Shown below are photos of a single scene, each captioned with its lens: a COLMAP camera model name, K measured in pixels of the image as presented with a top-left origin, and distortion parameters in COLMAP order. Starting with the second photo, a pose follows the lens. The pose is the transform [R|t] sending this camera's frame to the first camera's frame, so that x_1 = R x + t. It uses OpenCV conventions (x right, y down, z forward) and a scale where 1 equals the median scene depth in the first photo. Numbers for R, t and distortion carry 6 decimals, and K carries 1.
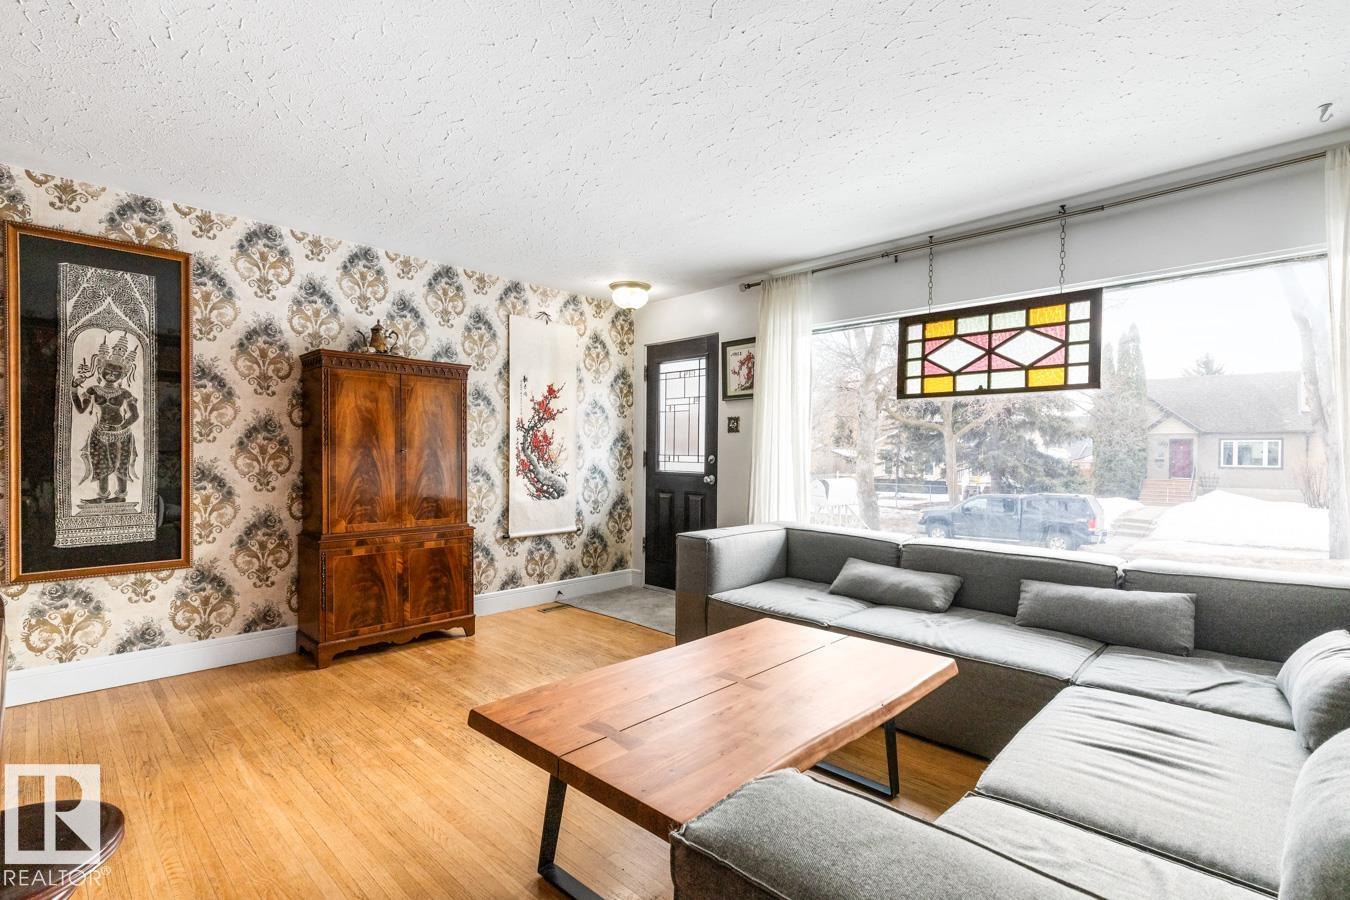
lens RADIAL K [[638.1, 0, 669.5], [0, 638.1, 458.7], [0, 0, 1]] dist [0.004141, 0.000879]
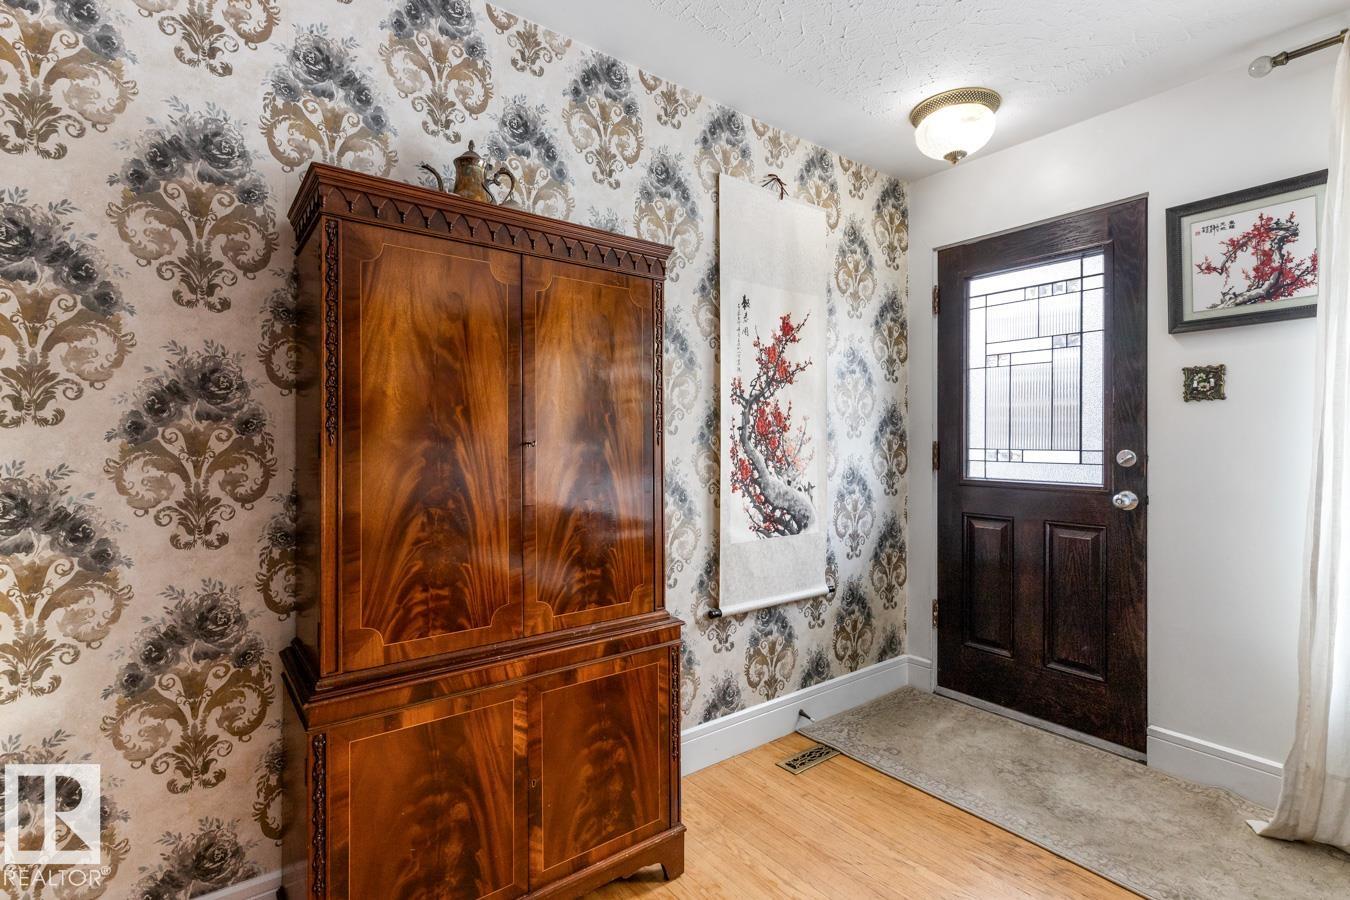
lens RADIAL K [[638.1, 0, 666.6], [0, 638.1, 438.0], [0, 0, 1]] dist [0.004141, 0.000879]
pose [[0.989824, -0.006370, -0.142154, -0.254251], [0.003801, 0.999825, -0.018339, -0.008010], [0.142246, 0.017612, 0.989675, 0.571181]]
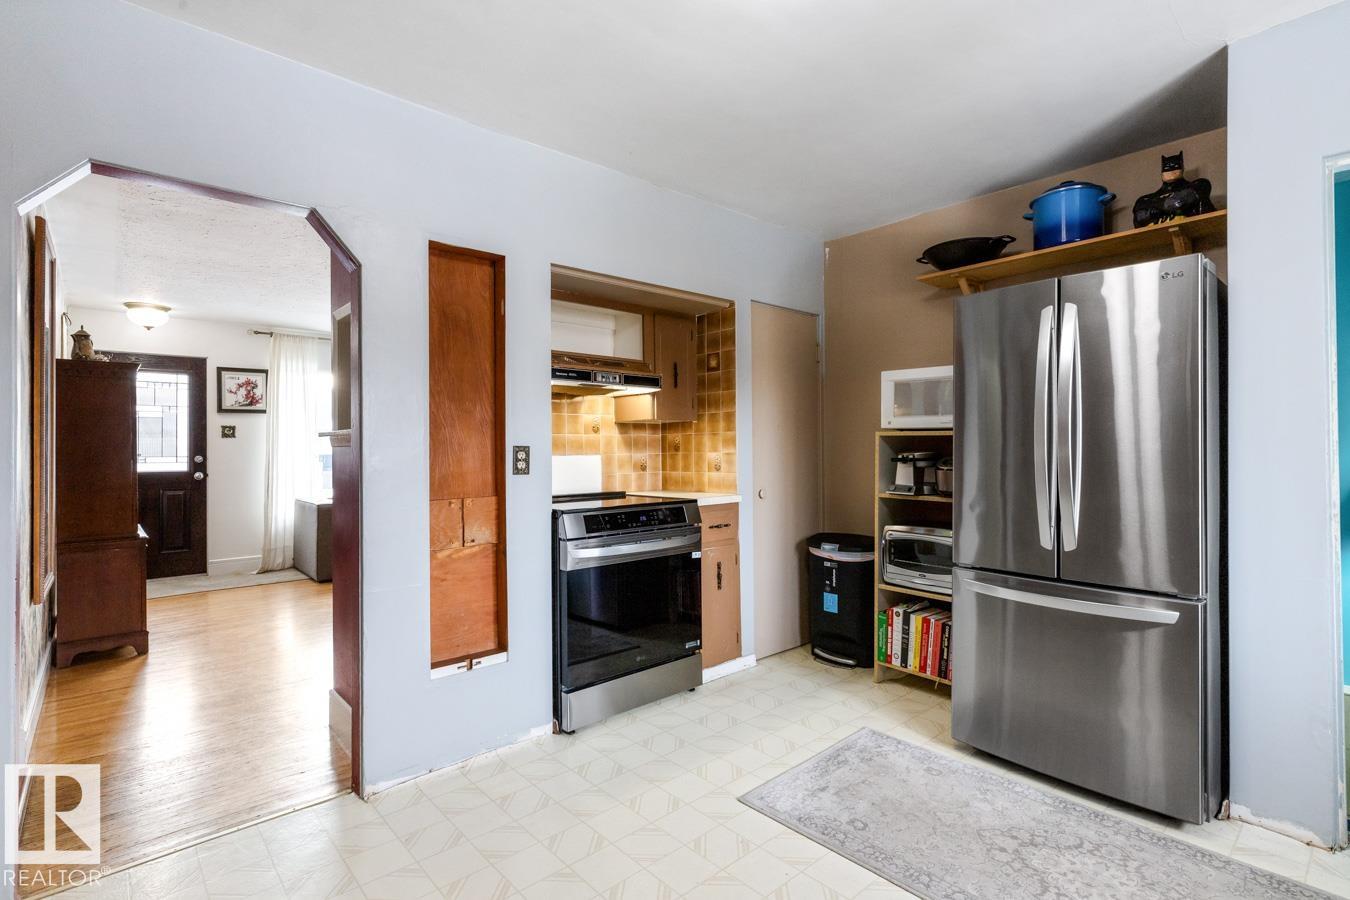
lens RADIAL K [[638.1, 0, 673.0], [0, 638.1, 445.8], [0, 0, 1]] dist [0.004141, 0.000879]
pose [[0.070199, -0.000178, 0.997533, -1.320439], [0.021180, 0.999775, -0.001312, -0.004704], [-0.997308, 0.021220, 0.070187, 0.012475]]
